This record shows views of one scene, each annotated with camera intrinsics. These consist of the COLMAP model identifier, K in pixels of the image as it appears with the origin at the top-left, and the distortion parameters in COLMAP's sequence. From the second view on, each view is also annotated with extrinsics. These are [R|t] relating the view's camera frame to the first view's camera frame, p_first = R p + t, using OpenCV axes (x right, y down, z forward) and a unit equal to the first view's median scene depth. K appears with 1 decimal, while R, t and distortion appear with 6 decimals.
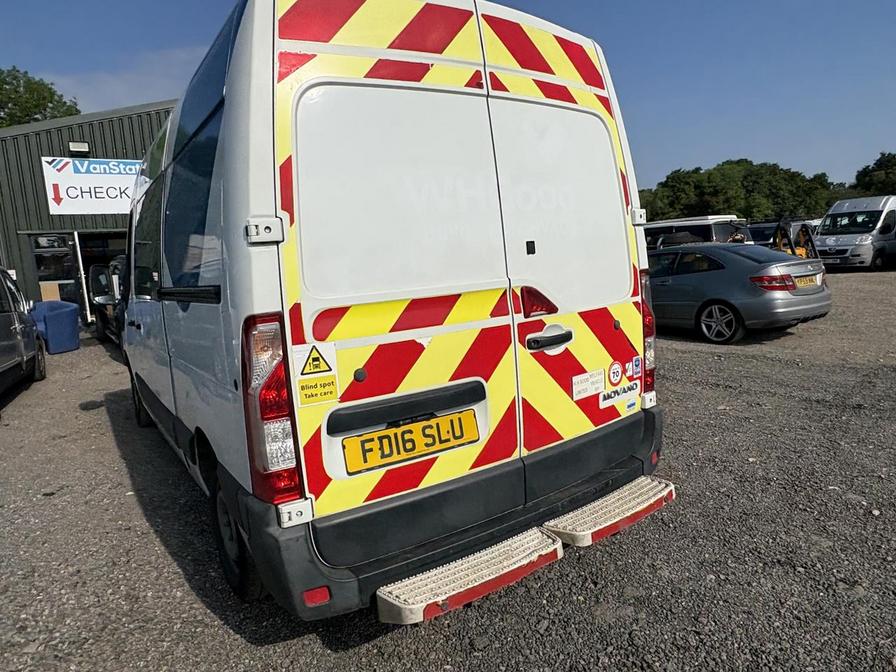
lens RADIAL K [[572.1, 0, 455.9], [0, 572.1, 328.9], [0, 0, 1]] dist [0.003330, 0.002786]
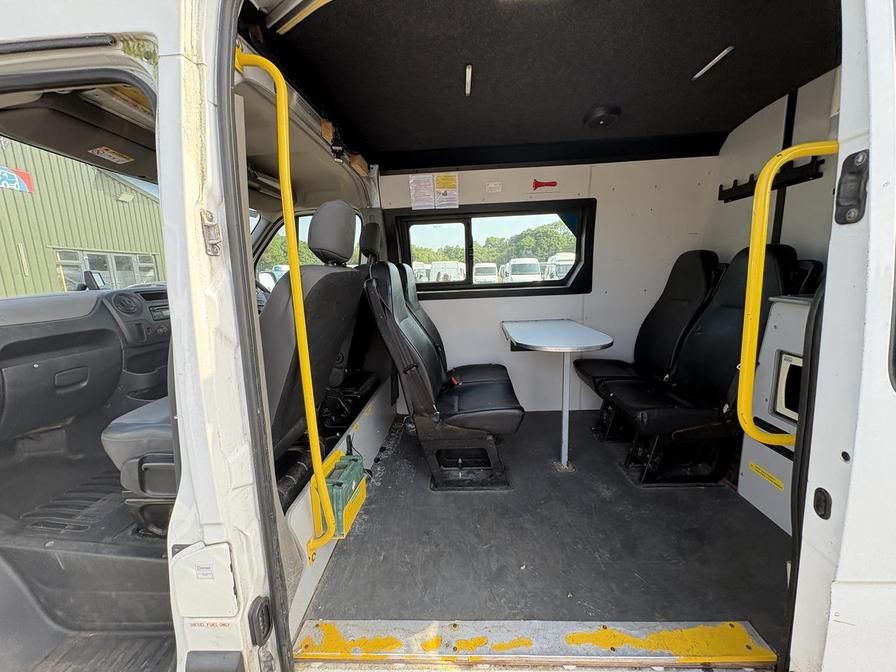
lens RADIAL K [[359.0, 0, 448.1], [0, 359.0, 338.3], [0, 0, 1]] dist [-0.002040, 0.001629]
pose [[0.611664, -0.083993, 0.786646, -0.895793], [0.084853, 0.995577, 0.040324, -0.121699], [-0.786554, 0.042085, 0.616086, 1.205988]]
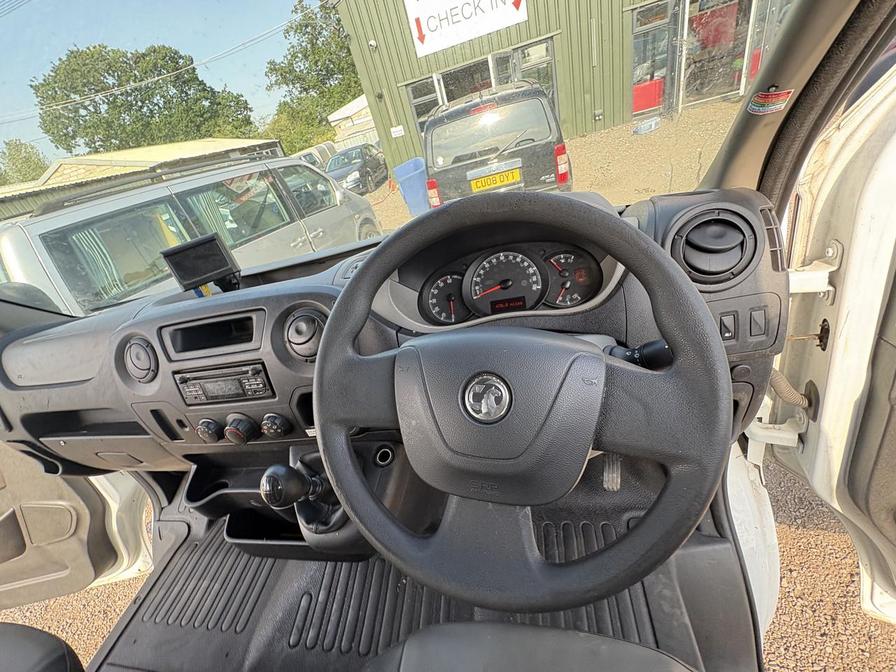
lens RADIAL K [[359.0, 0, 448.5], [0, 359.0, 332.6], [0, 0, 1]] dist [-0.002040, 0.001629]
pose [[0.713061, 0.262768, -0.649998, -0.524497], [0.111015, 0.873095, 0.474743, -0.295303], [0.692257, -0.410680, 0.593399, 1.945686]]
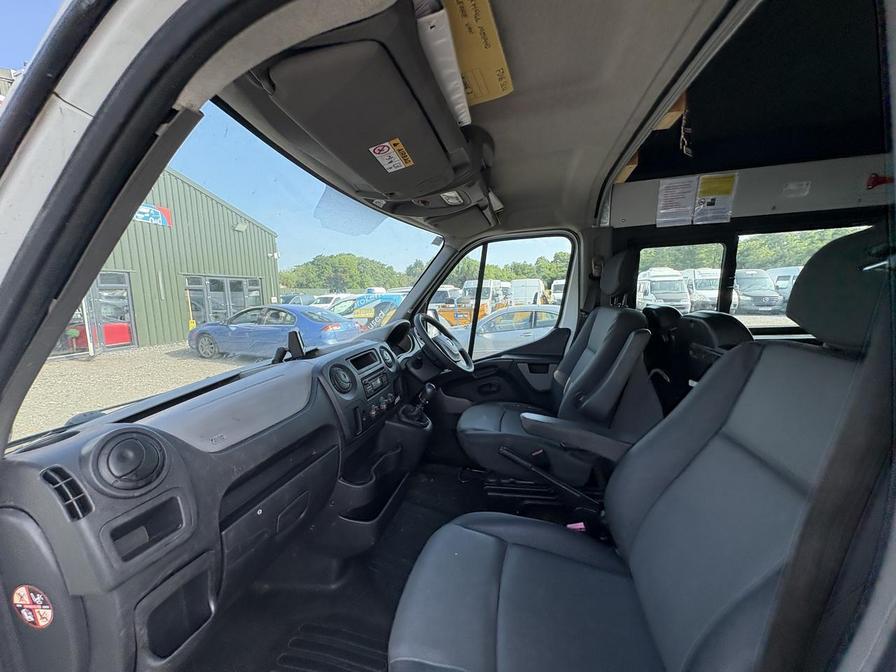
lens RADIAL K [[359.0, 0, 447.6], [0, 359.0, 340.5], [0, 0, 1]] dist [-0.002040, 0.001629]
pose [[0.742927, -0.043050, 0.667986, -0.927330], [0.068857, 0.997551, -0.012293, -0.216331], [-0.665821, 0.055128, 0.744072, 1.550617]]
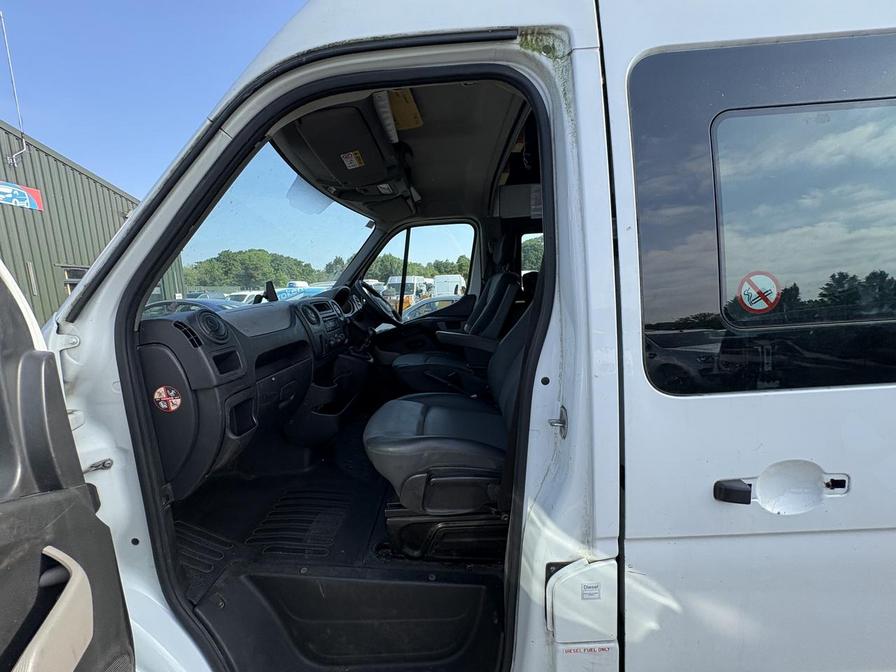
lens RADIAL K [[359.0, 0, 448.7], [0, 359.0, 339.6], [0, 0, 1]] dist [-0.002040, 0.001629]
pose [[0.586358, -0.068354, 0.807163, -1.059742], [0.104546, 0.994486, 0.008271, -0.139122], [-0.803277, 0.079536, 0.590271, 1.442788]]
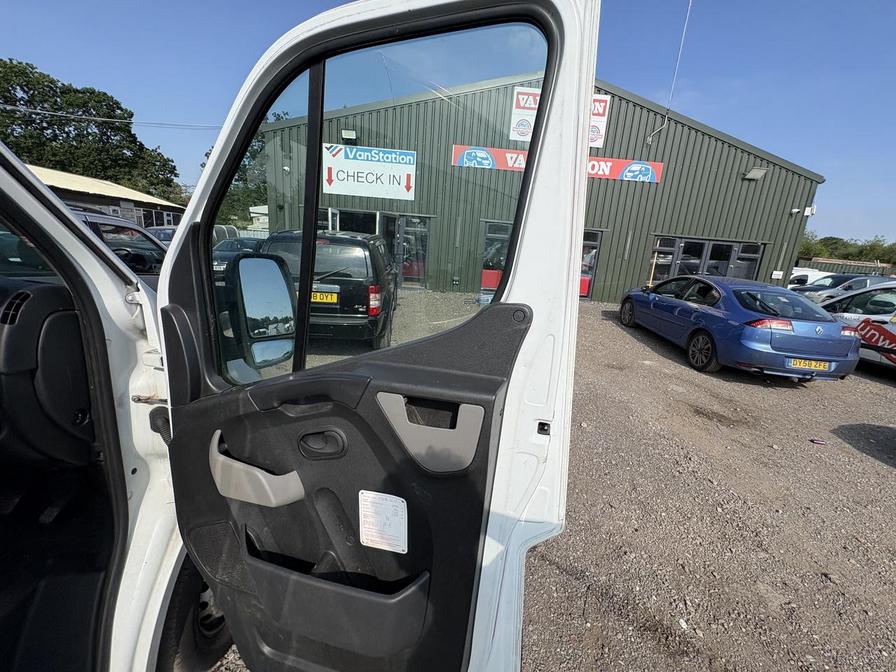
lens RADIAL K [[359.0, 0, 448.8], [0, 359.0, 337.7], [0, 0, 1]] dist [-0.002040, 0.001629]
pose [[0.823360, 0.254299, -0.507357, -0.076248], [-0.199441, 0.966621, 0.160830, -0.330156], [0.531321, -0.031233, 0.846595, 2.064149]]
